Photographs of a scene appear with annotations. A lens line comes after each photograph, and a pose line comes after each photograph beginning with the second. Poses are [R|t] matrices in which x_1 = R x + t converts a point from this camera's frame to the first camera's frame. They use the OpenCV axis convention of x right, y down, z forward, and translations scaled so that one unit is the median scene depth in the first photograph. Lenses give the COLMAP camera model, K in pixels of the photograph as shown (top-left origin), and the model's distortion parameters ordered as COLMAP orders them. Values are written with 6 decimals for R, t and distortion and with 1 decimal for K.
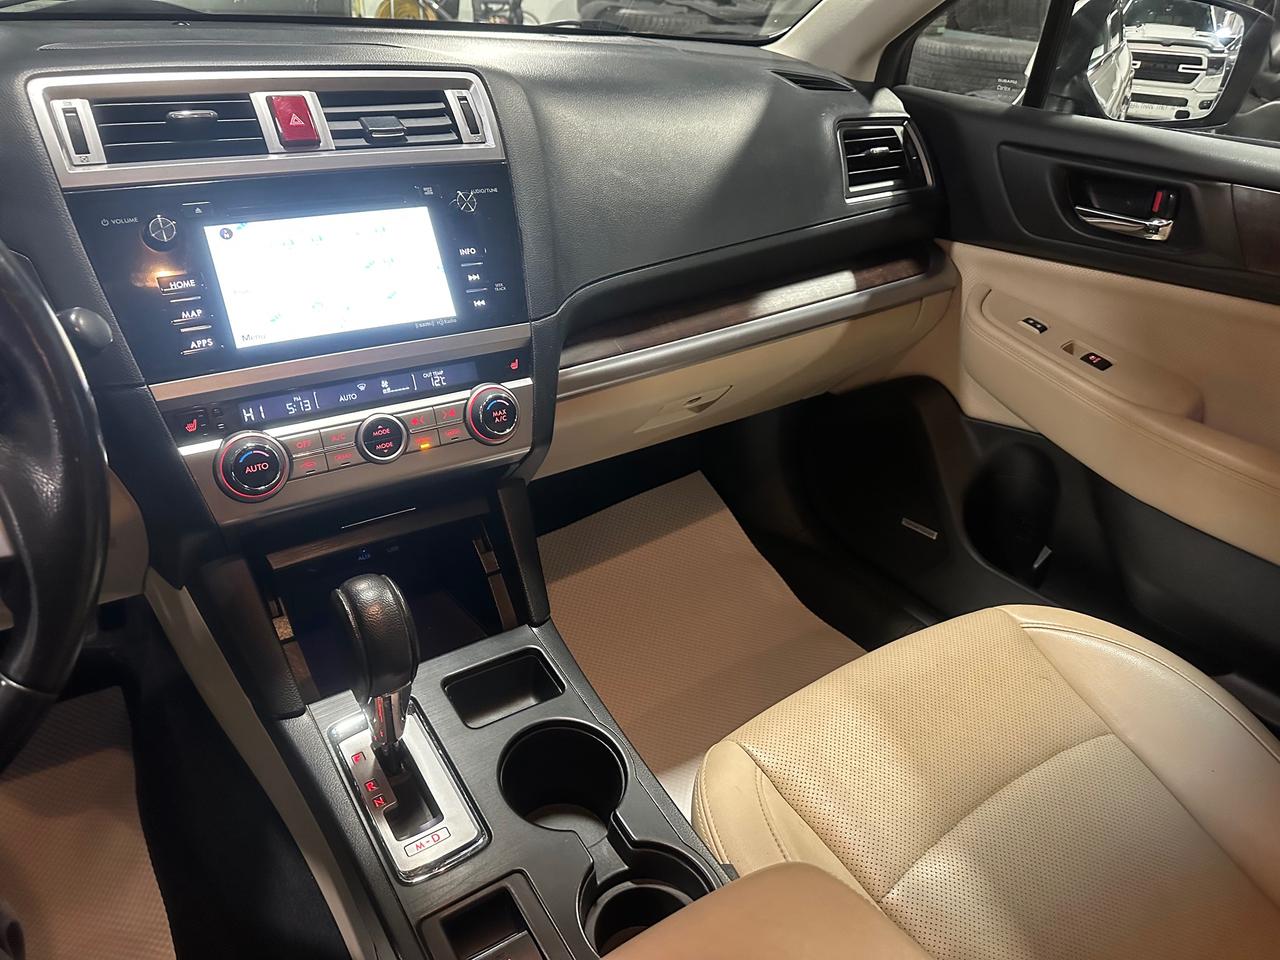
lens RADIAL K [[897.9, 0, 640.0], [0, 897.9, 480.0], [0, 0, 1]] dist [0.101284, -0.147780]
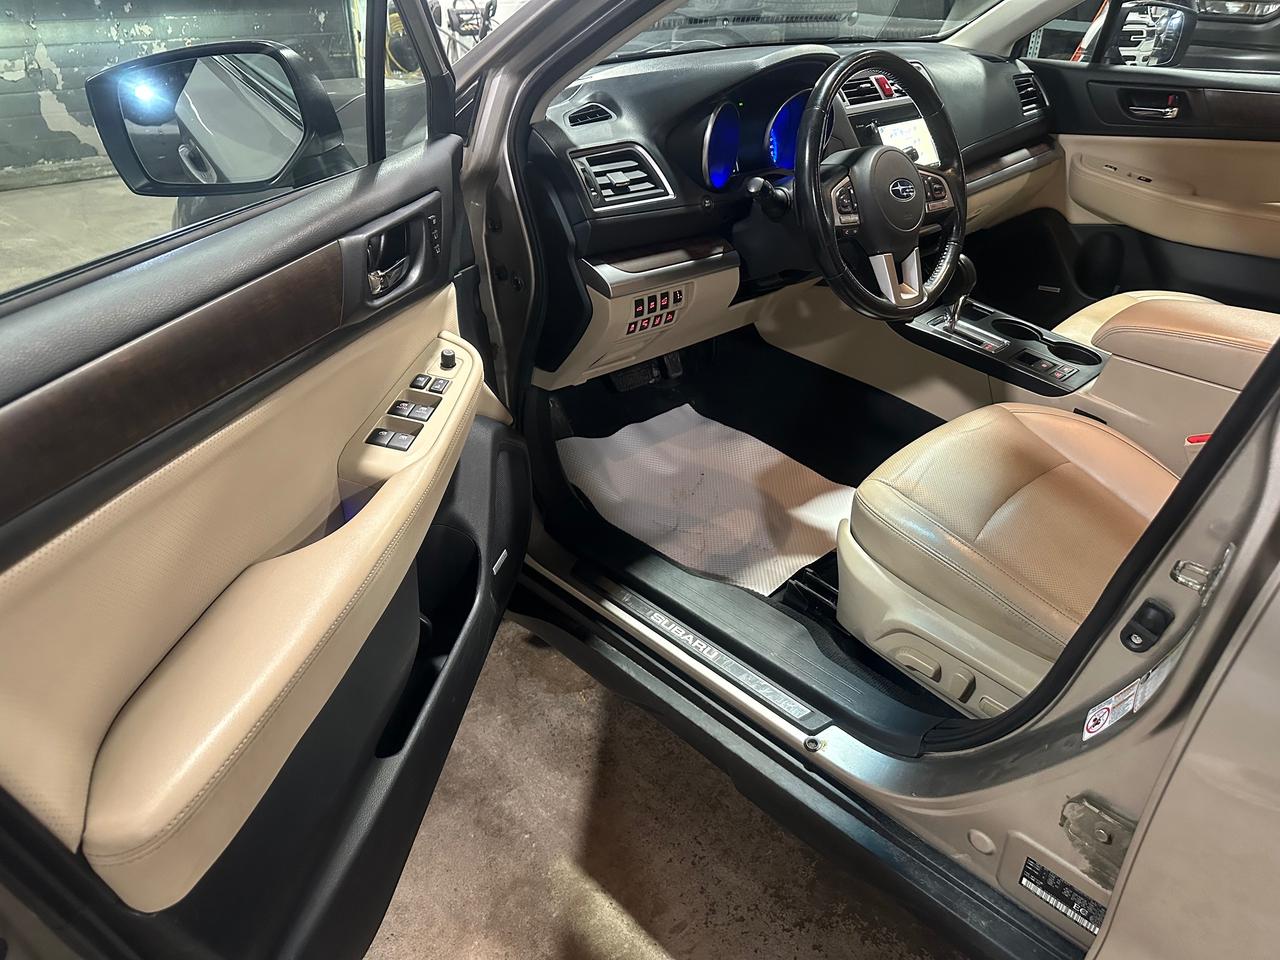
lens RADIAL K [[897.8, 0, 648.5], [0, 897.8, 486.5], [0, 0, 1]] dist [0.086452, -0.101627]
pose [[0.981547, -0.130541, 0.139733, -0.989015], [0.128461, 0.991428, 0.023839, 0.366389], [-0.141647, -0.005449, 0.989902, -0.923386]]
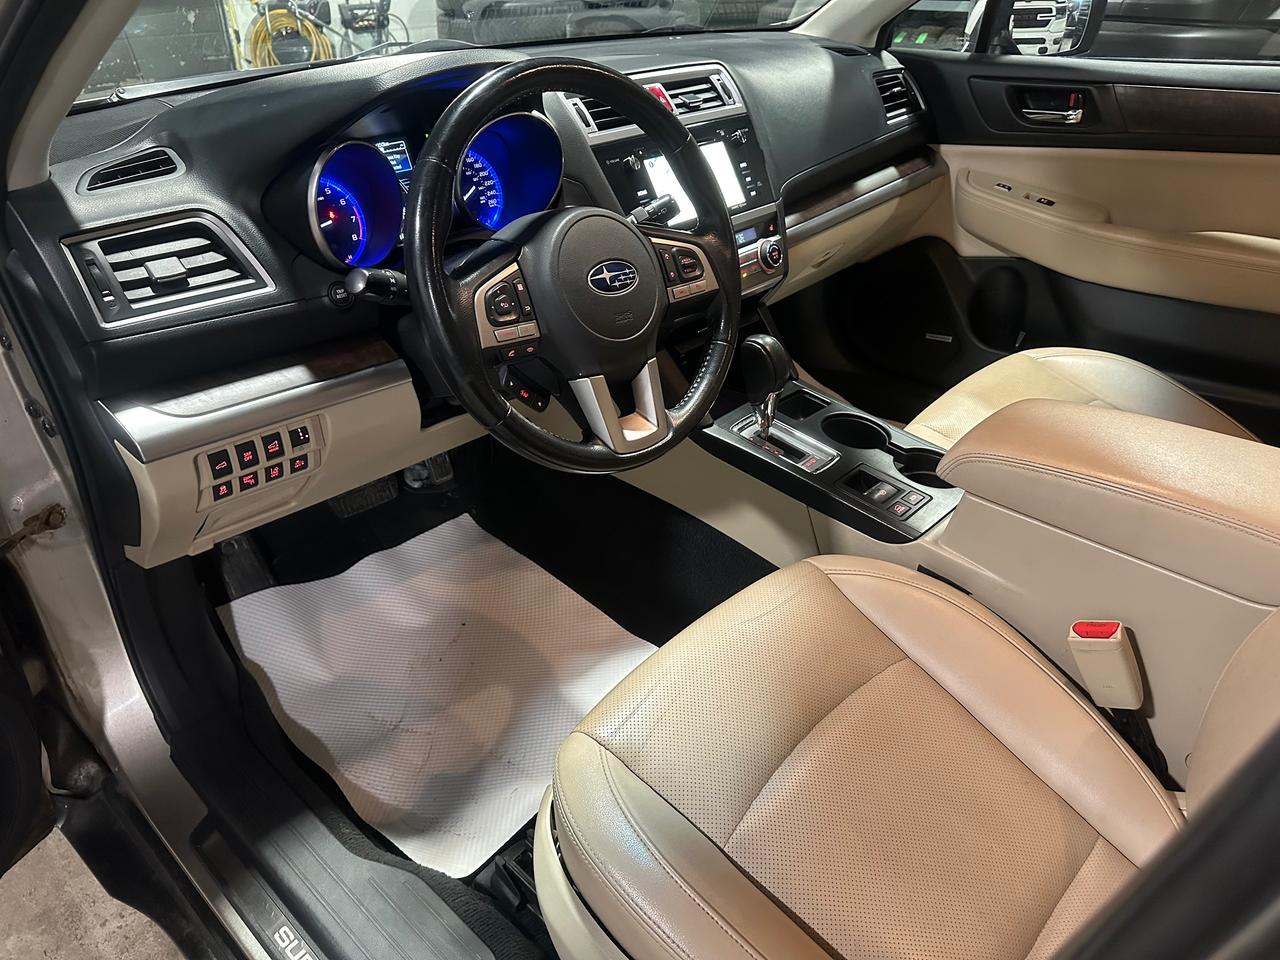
lens RADIAL K [[897.9, 0, 640.0], [0, 897.9, 480.0], [0, 0, 1]] dist [0.101284, -0.147780]
pose [[0.974697, -0.167571, 0.147941, -0.527263], [0.164855, 0.985846, 0.030519, 0.188667], [-0.150961, -0.005357, 0.988525, -0.514648]]
